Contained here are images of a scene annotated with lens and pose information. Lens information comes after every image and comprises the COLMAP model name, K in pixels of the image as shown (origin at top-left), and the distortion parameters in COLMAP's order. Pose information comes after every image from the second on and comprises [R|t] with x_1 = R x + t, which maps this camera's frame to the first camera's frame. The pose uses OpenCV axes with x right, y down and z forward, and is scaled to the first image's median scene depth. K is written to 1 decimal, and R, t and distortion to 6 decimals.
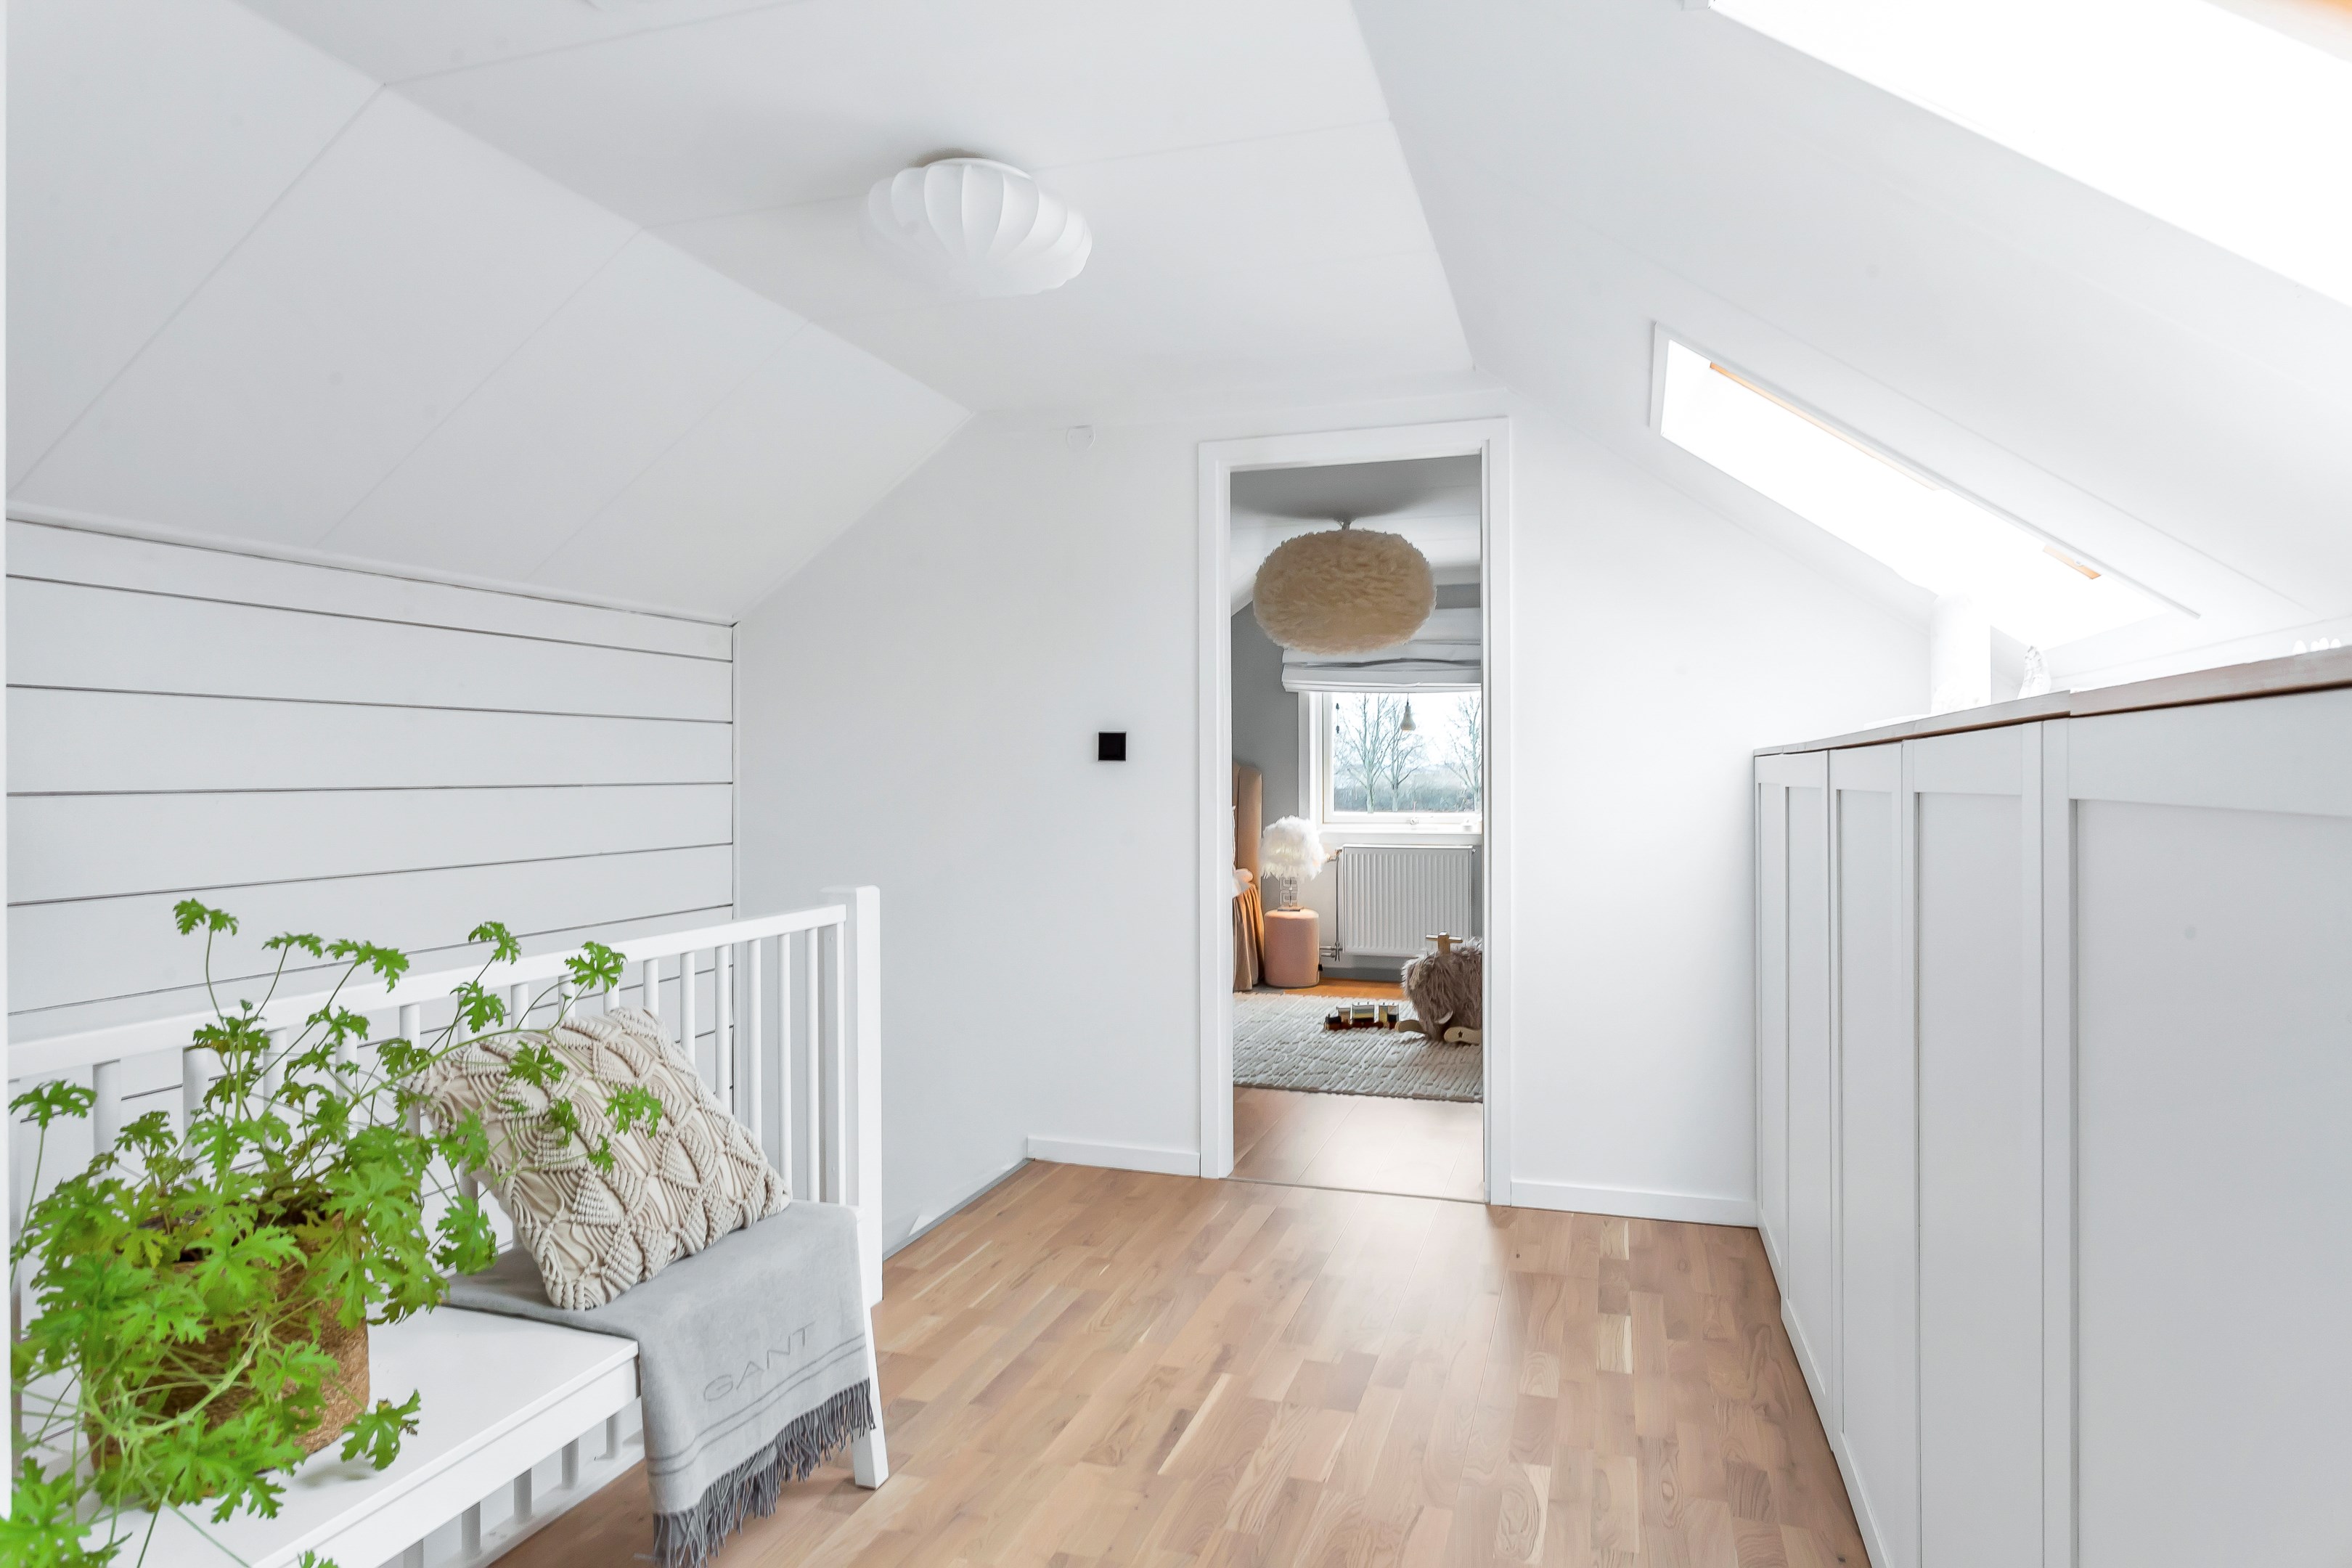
lens RADIAL K [[1367.0, 0, 1173.1], [0, 1367.0, 782.5], [0, 0, 1]] dist [-0.004350, -0.001259]
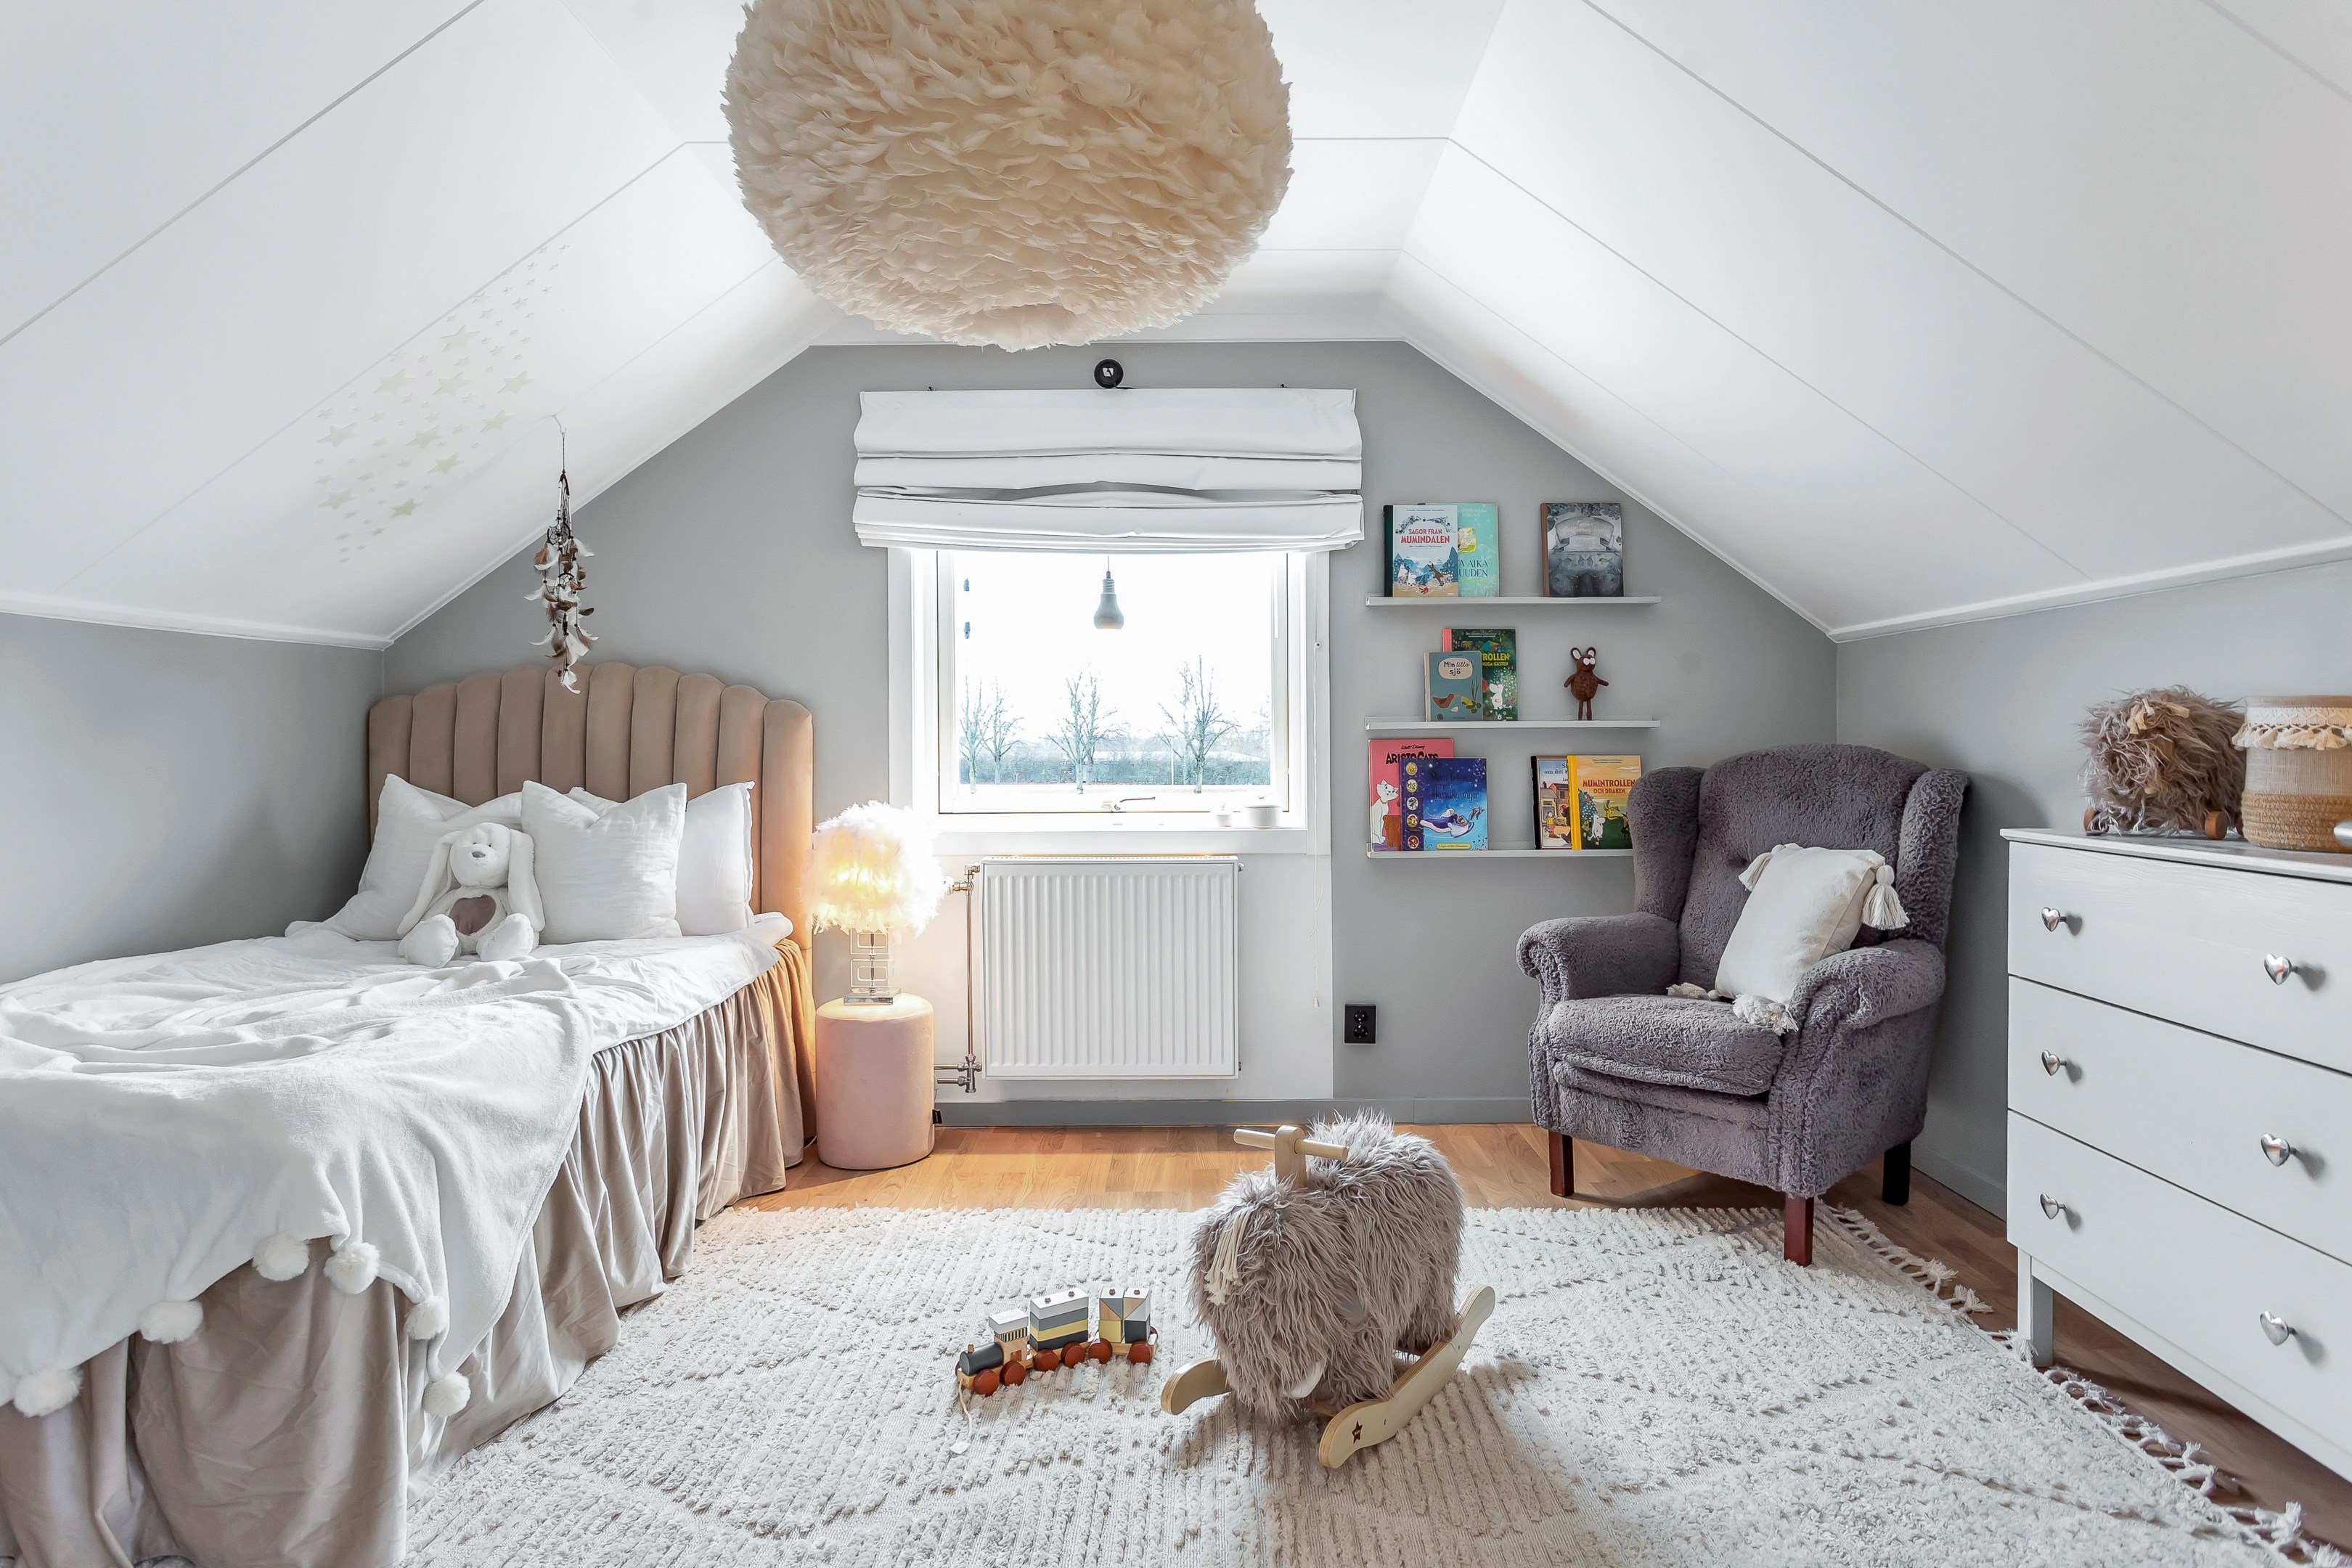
lens RADIAL K [[1367.0, 0, 1199.2], [0, 1367.0, 771.7], [0, 0, 1]] dist [-0.004350, -0.001259]
pose [[0.953163, -0.006514, 0.302388, 0.051429], [0.002690, 0.999911, 0.013061, 0.008609], [-0.302446, -0.011636, 0.953096, 0.518548]]
